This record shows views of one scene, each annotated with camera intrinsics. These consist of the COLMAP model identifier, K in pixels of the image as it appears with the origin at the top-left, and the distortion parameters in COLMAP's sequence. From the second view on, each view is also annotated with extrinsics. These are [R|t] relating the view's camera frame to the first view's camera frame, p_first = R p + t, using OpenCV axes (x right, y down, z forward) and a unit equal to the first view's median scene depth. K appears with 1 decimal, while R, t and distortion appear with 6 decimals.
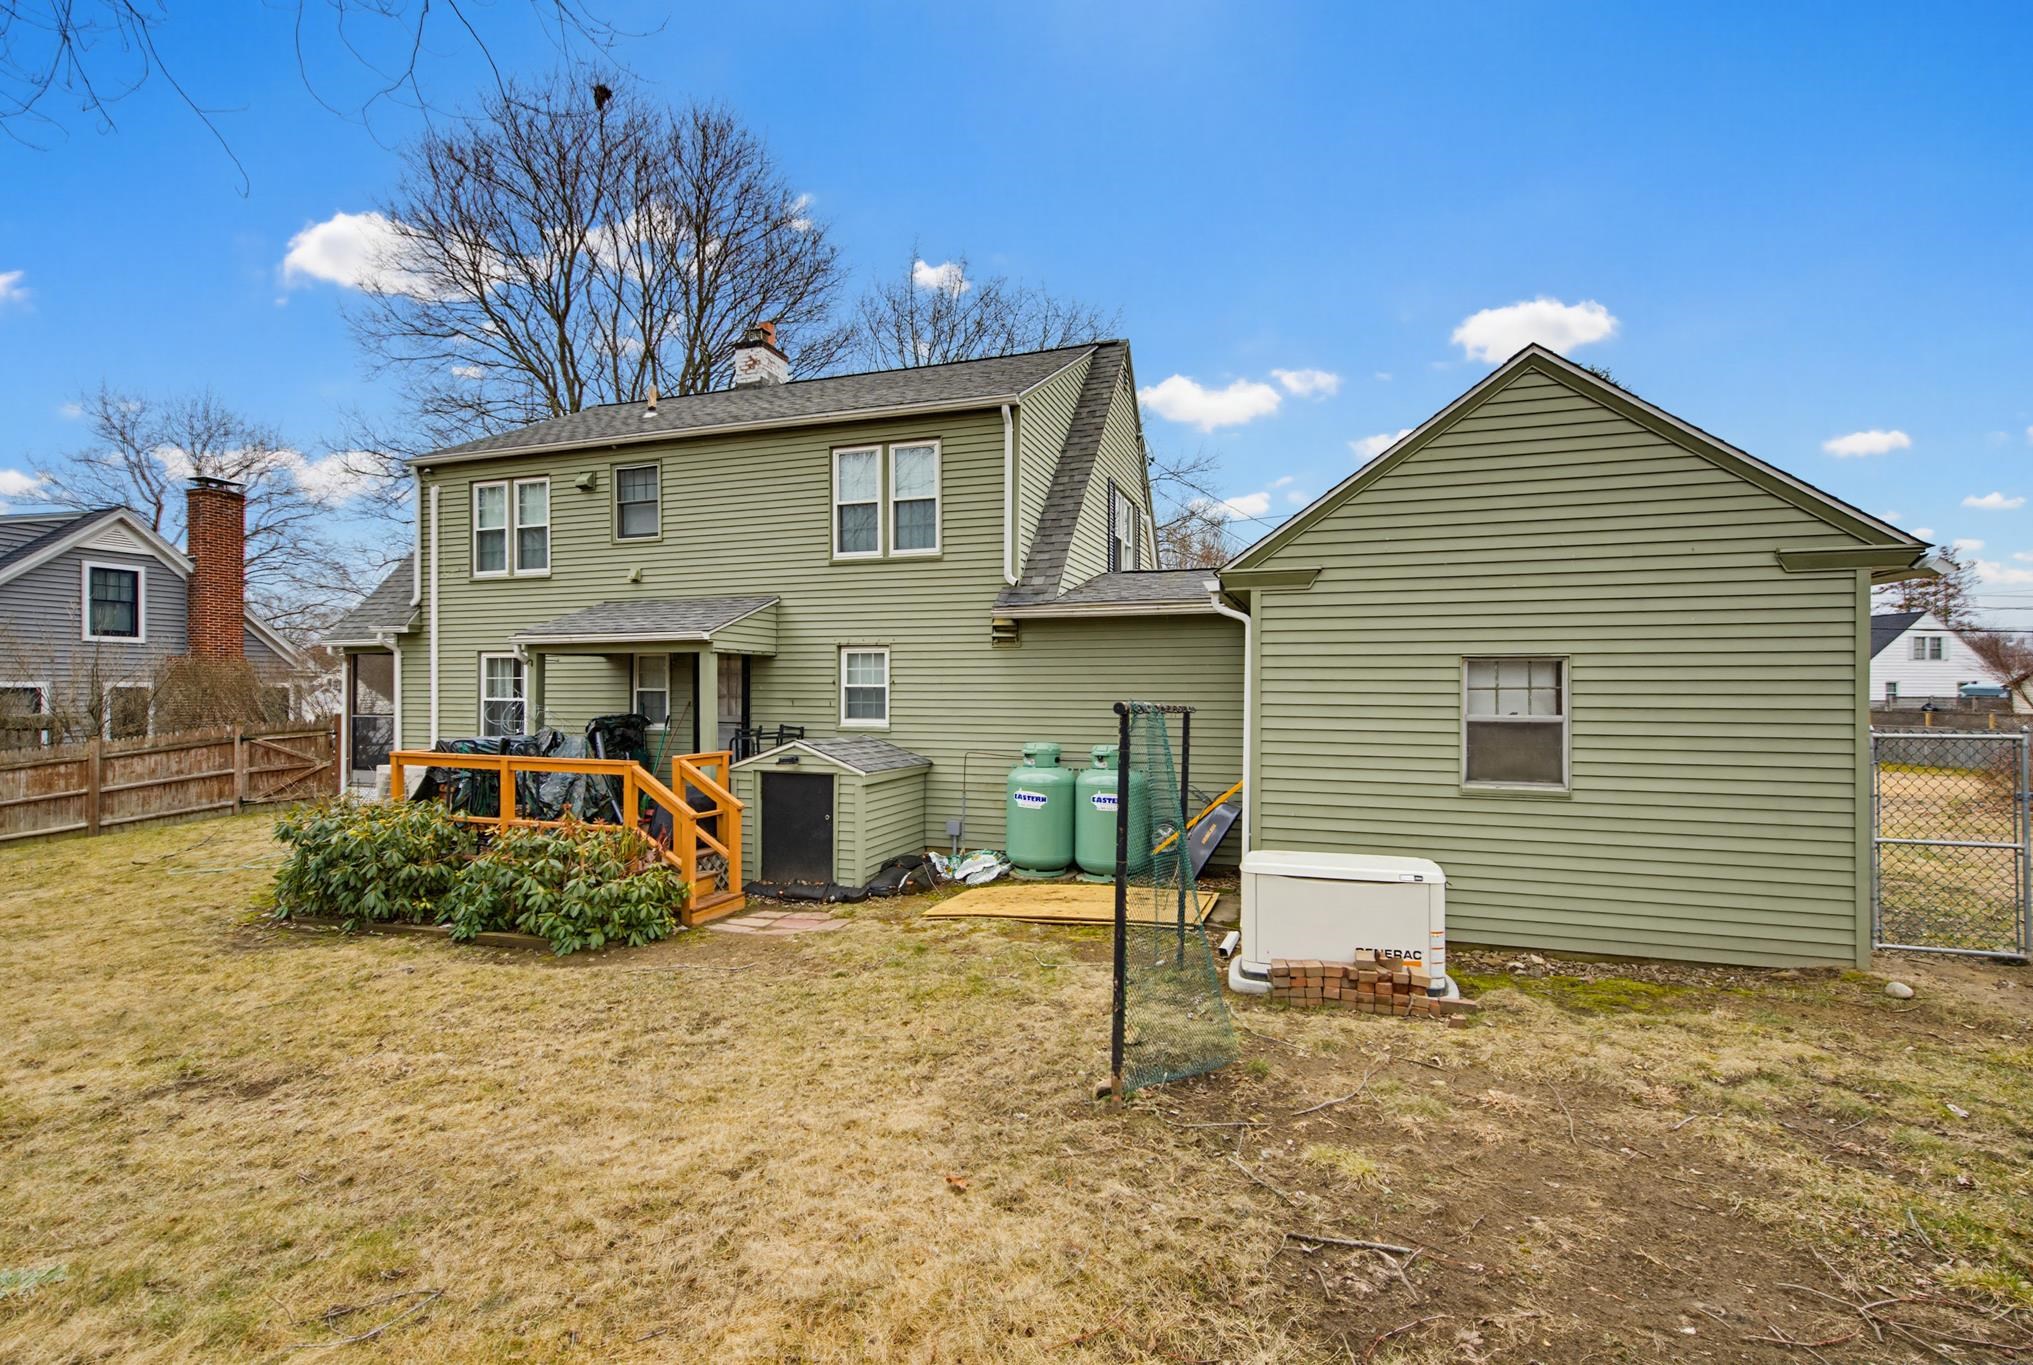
lens RADIAL K [[921.4, 0, 982.0], [0, 921.4, 682.7], [0, 0, 1]] dist [0.002151, -0.000067]
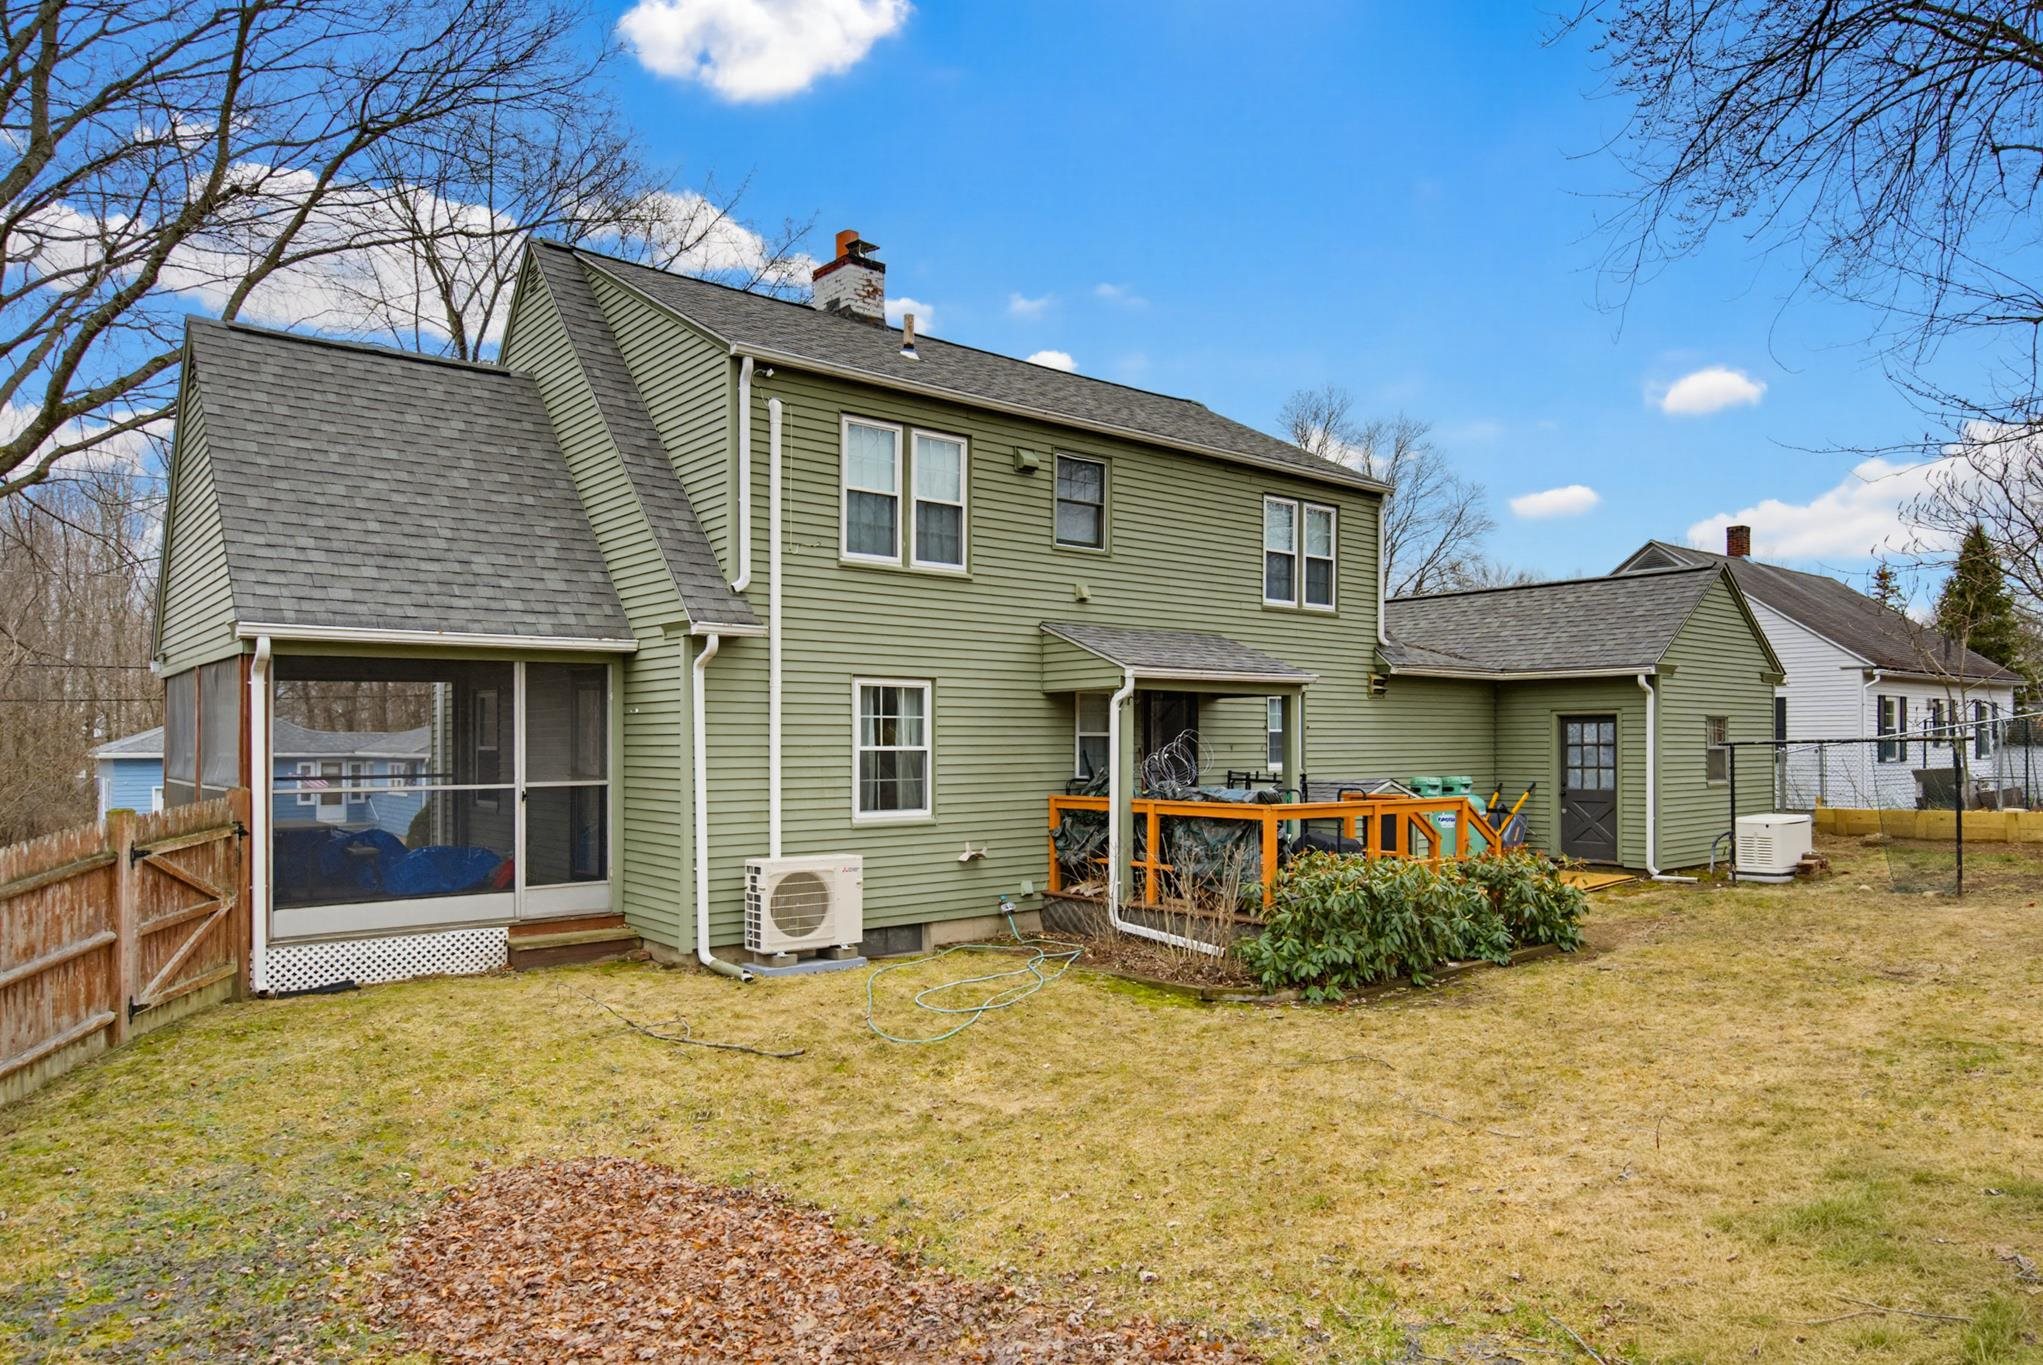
lens RADIAL K [[1282.1, 0, 1022.7], [0, 1282.1, 734.6], [0, 0, 1]] dist [-0.004970, -0.000981]
pose [[0.501790, -0.000717, 0.864989, -1.058568], [-0.007187, 0.999962, 0.004997, 0.002058], [-0.864959, -0.008724, 0.501766, 0.367999]]
